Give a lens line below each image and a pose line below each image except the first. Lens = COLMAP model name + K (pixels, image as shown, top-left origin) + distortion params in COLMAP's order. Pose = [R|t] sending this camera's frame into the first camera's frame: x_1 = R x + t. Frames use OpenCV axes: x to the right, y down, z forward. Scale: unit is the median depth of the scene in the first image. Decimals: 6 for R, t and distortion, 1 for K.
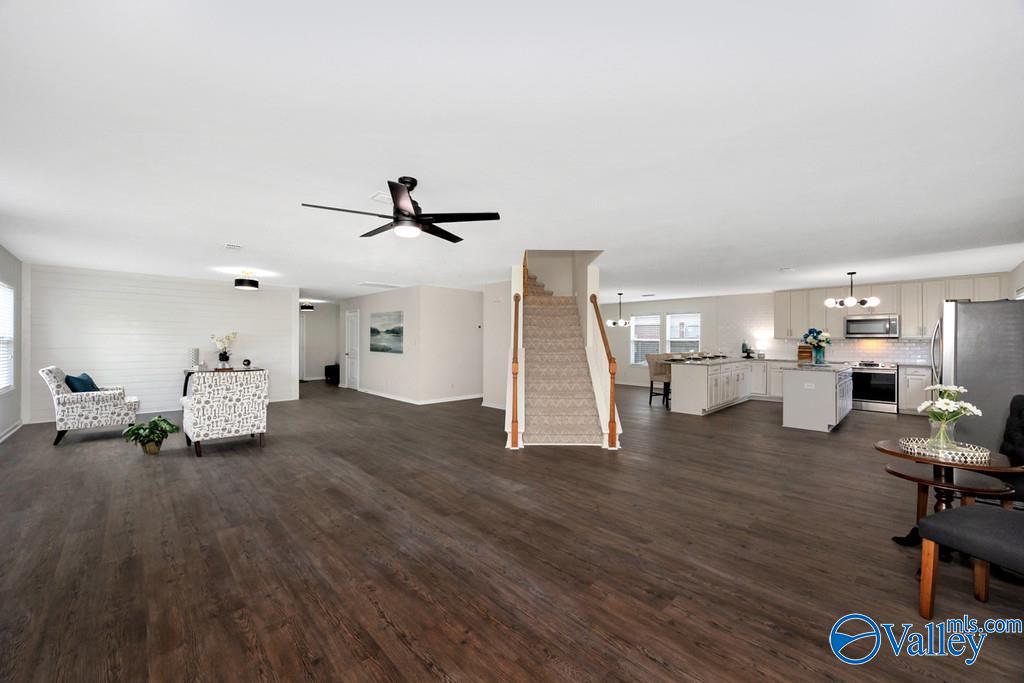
lens RADIAL K [[393.6, 0, 512.0], [0, 393.6, 341.5], [0, 0, 1]] dist [-0.003098, 0.000118]
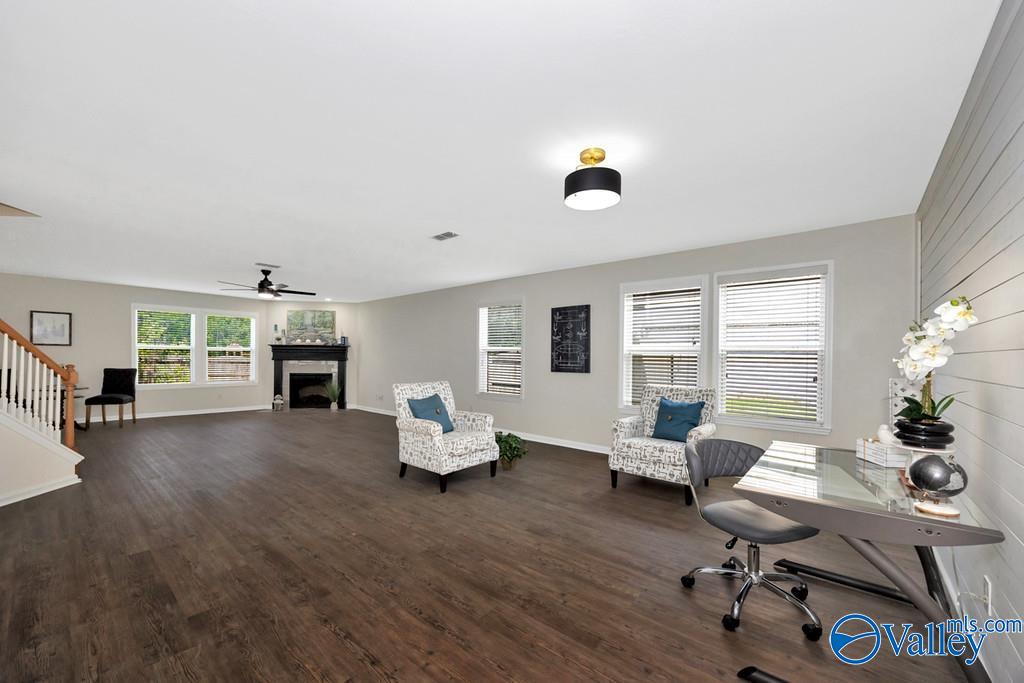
lens RADIAL K [[402.4, 0, 504.7], [0, 402.4, 359.2], [0, 0, 1]] dist [-0.004850, -0.000123]
pose [[-0.996154, -0.018408, -0.085661, -0.774330], [-0.018971, 0.999803, 0.005757, 0.010866], [0.085538, 0.007360, -0.996308, 1.861114]]
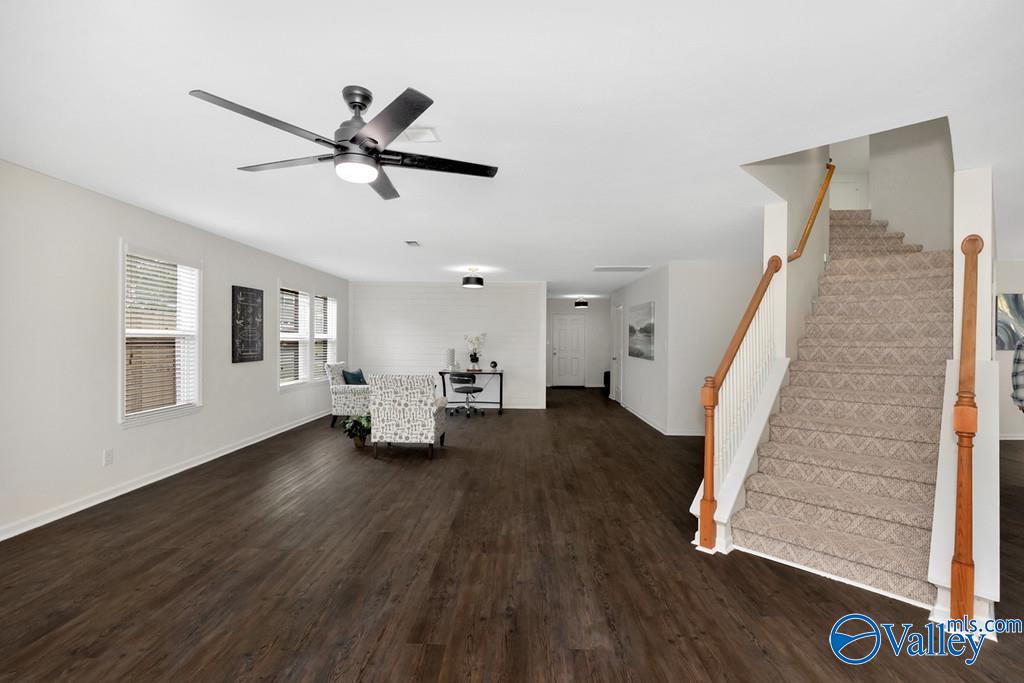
lens RADIAL K [[466.6, 0, 512.0], [0, 466.6, 341.5], [0, 0, 1]] dist [-0.011004, 0.000213]
pose [[0.701805, 0.004167, -0.712357, 0.263916], [-0.006433, 0.999979, -0.000488, -0.003794], [0.712340, 0.004925, 0.701817, 0.380684]]
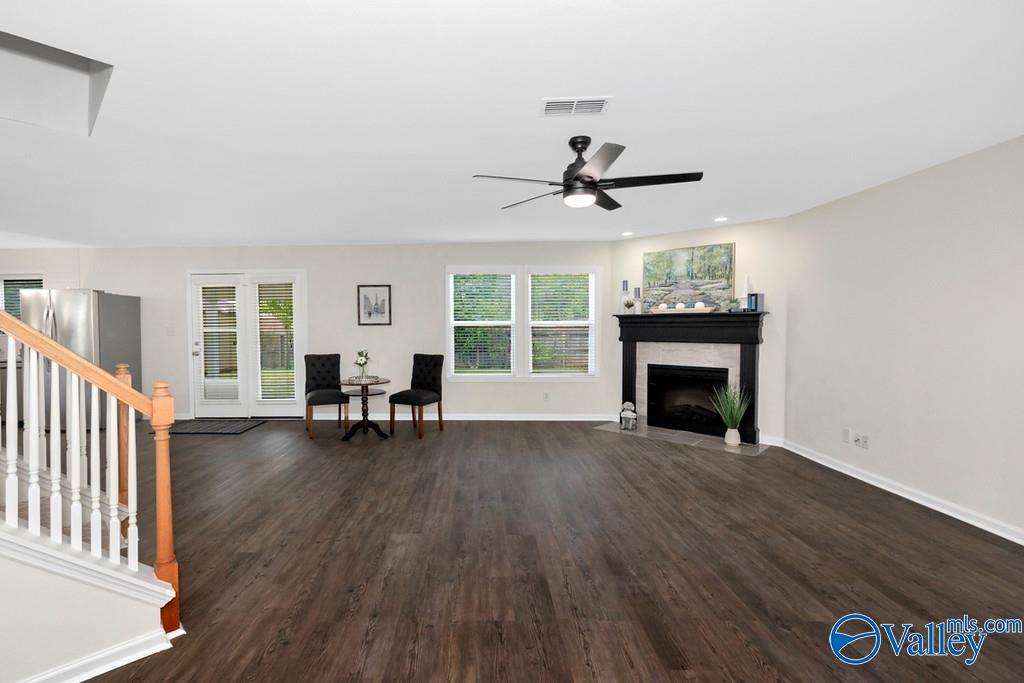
lens RADIAL K [[467.2, 0, 469.5], [0, 467.2, 341.0], [0, 0, 1]] dist [0.000342, 0.000047]
pose [[-0.703026, -0.027451, 0.710635, -0.477658], [0.002754, 0.999142, 0.041320, -0.008596], [-0.711159, 0.031006, -0.702347, 1.098371]]
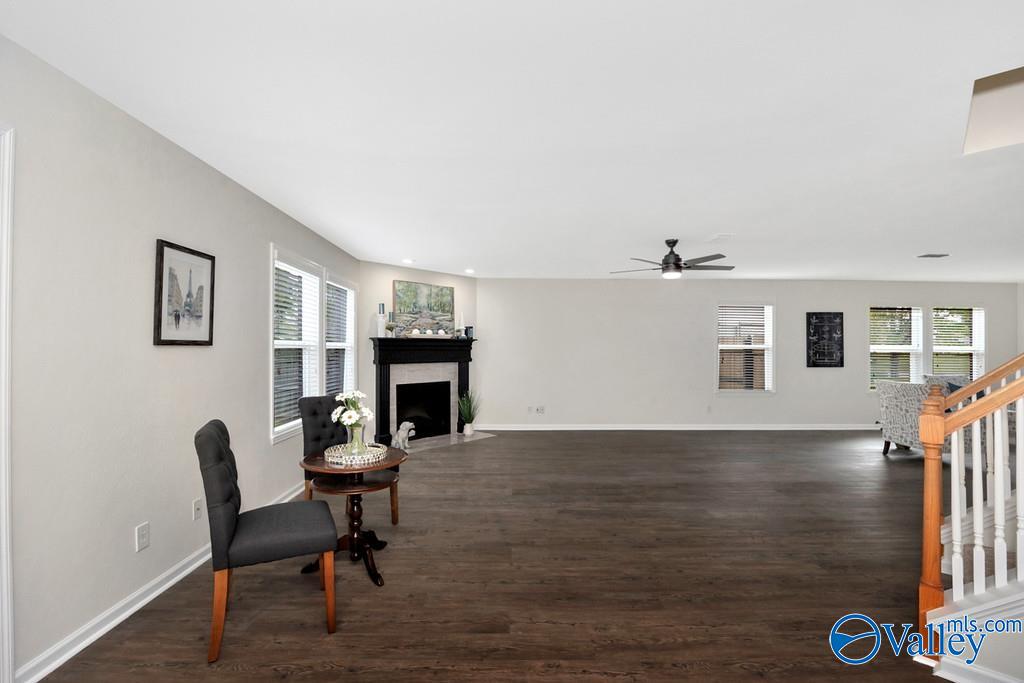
lens RADIAL K [[454.7, 0, 512.0], [0, 454.7, 341.5], [0, 0, 1]] dist [-0.009942, 0.000088]
pose [[-0.679513, -0.019989, -0.733391, 0.806624], [-0.010948, 0.999794, -0.017106, 0.001951], [0.733582, -0.003595, -0.679591, 1.001564]]
